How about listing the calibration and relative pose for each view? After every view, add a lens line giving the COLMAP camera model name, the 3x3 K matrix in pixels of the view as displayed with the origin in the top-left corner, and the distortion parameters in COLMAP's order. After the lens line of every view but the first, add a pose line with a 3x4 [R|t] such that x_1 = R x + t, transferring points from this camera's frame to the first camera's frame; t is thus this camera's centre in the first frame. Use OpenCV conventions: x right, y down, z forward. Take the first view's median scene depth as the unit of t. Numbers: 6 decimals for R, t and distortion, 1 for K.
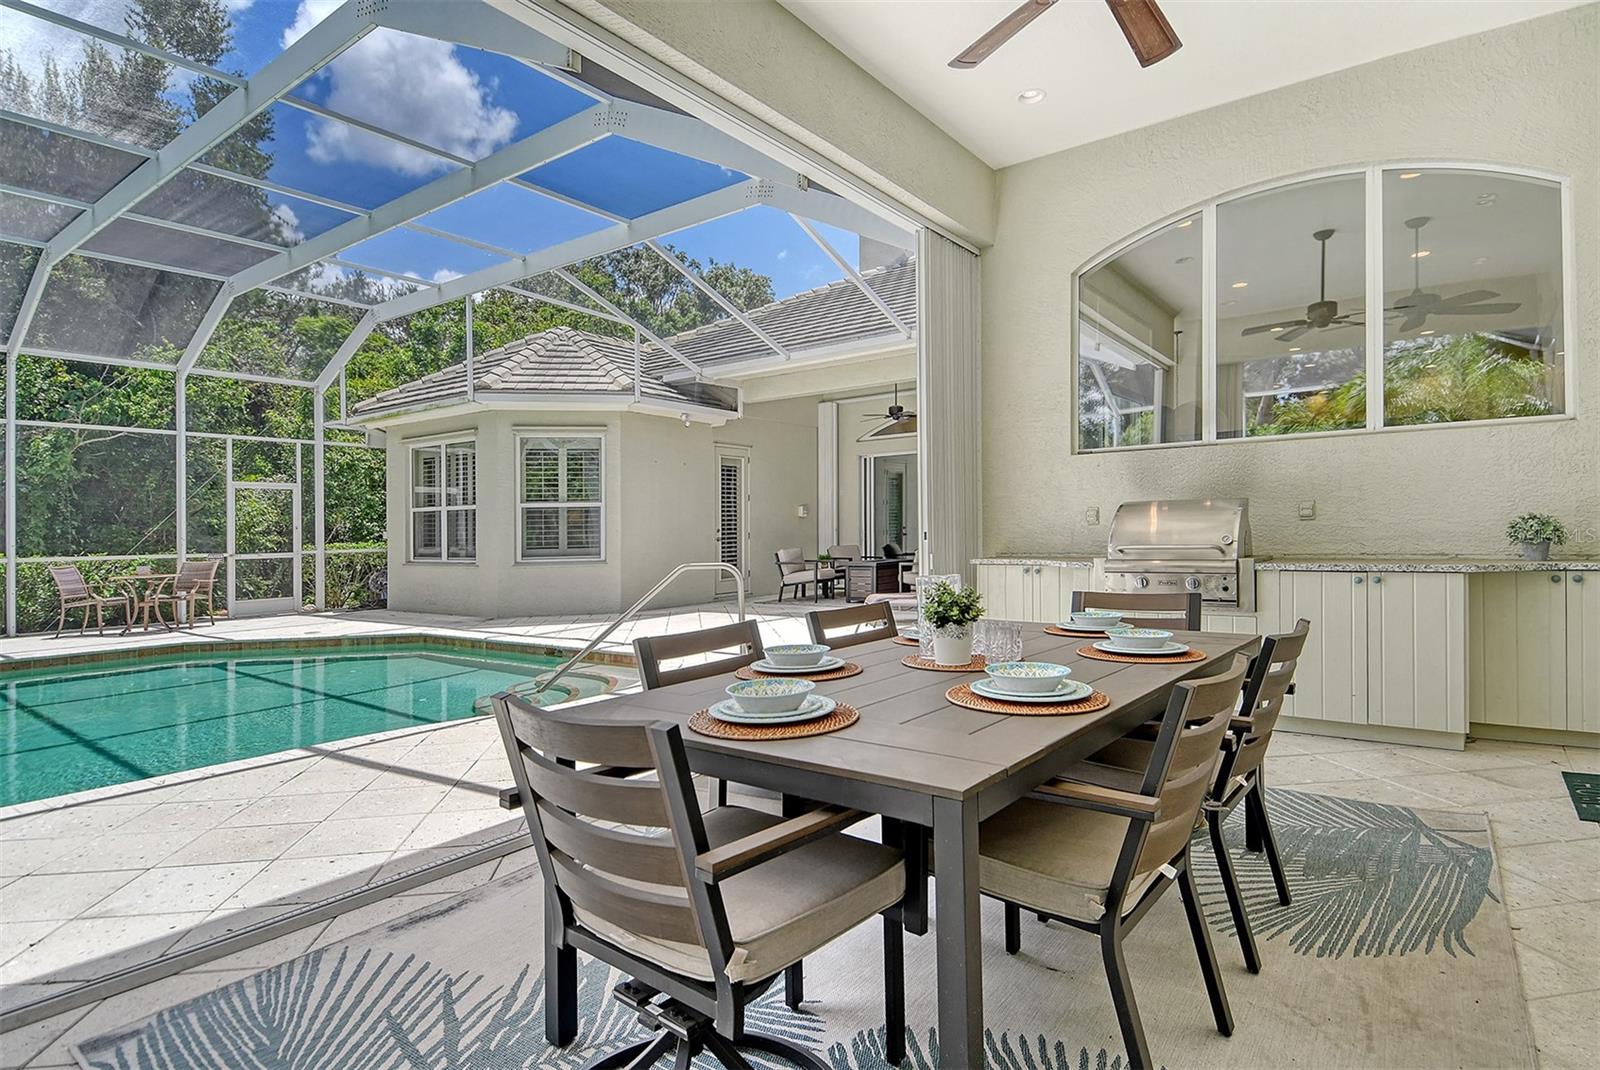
lens RADIAL K [[851.6, 0, 805.9], [0, 851.6, 518.1], [0, 0, 1]] dist [0.034989, -0.031177]
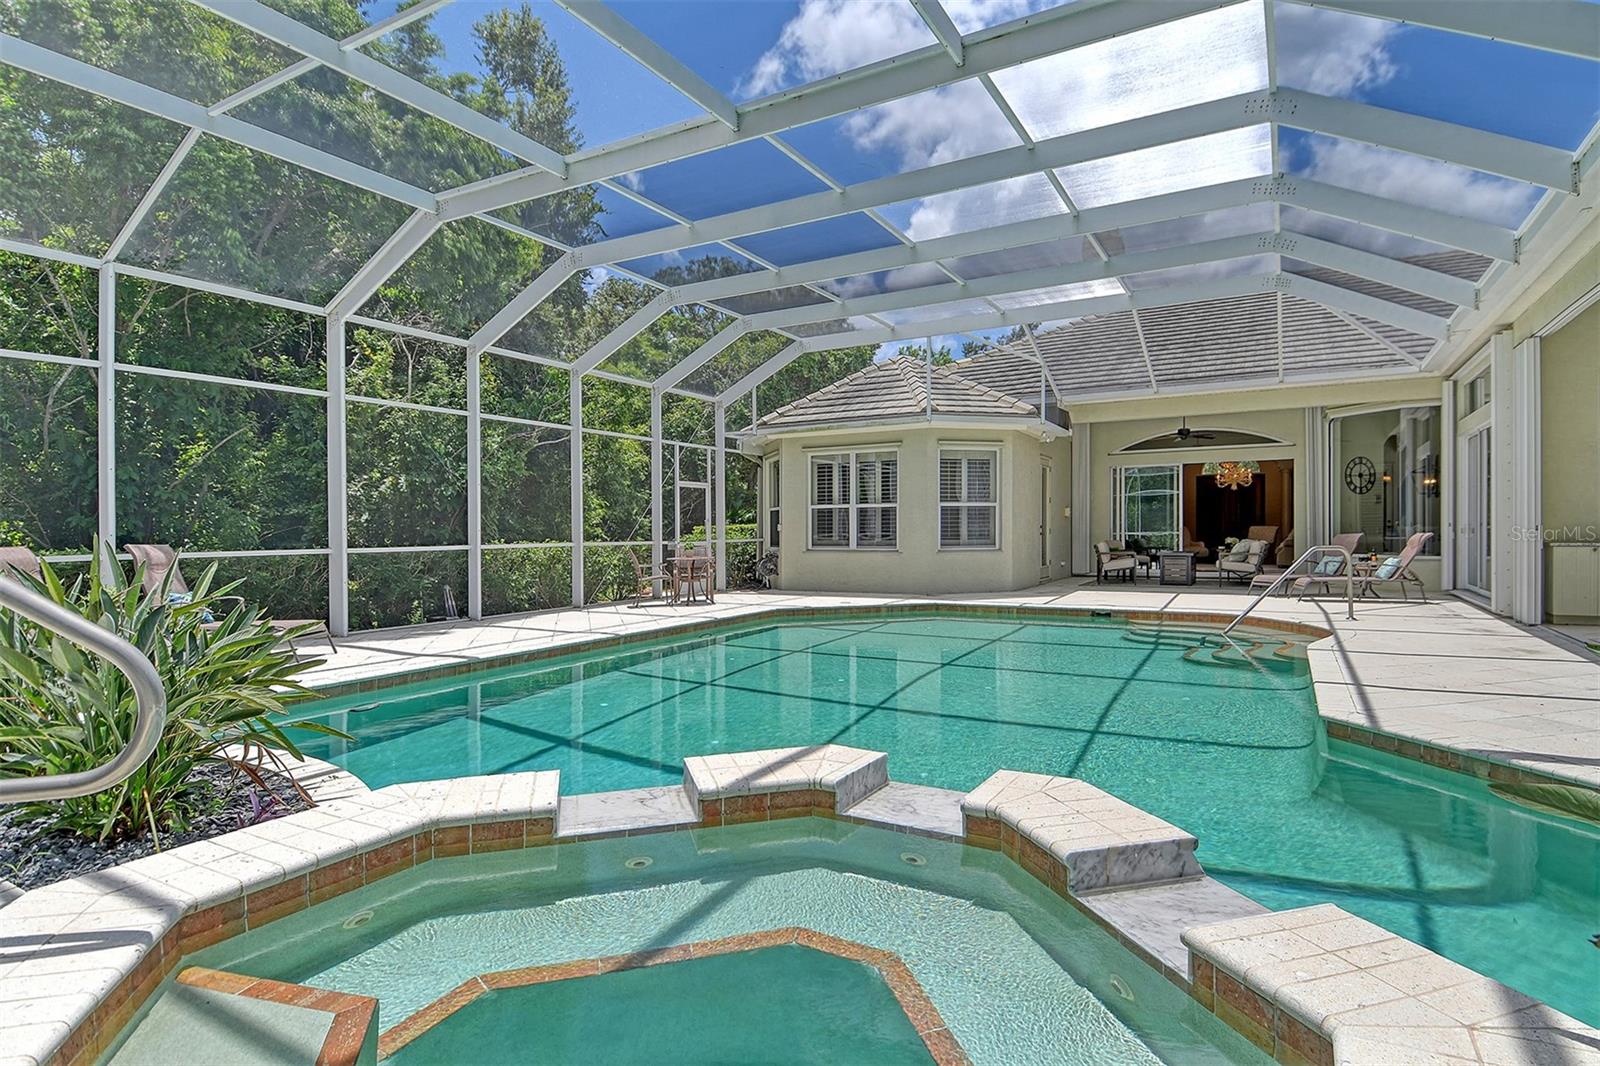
lens RADIAL K [[851.6, 0, 803.0], [0, 851.6, 526.4], [0, 0, 1]] dist [0.034989, -0.031177]
pose [[0.990699, 0.010971, 0.135625, -0.685356], [-0.012097, 0.999899, 0.007480, 0.010397], [-0.135530, -0.009051, 0.990732, -0.201068]]
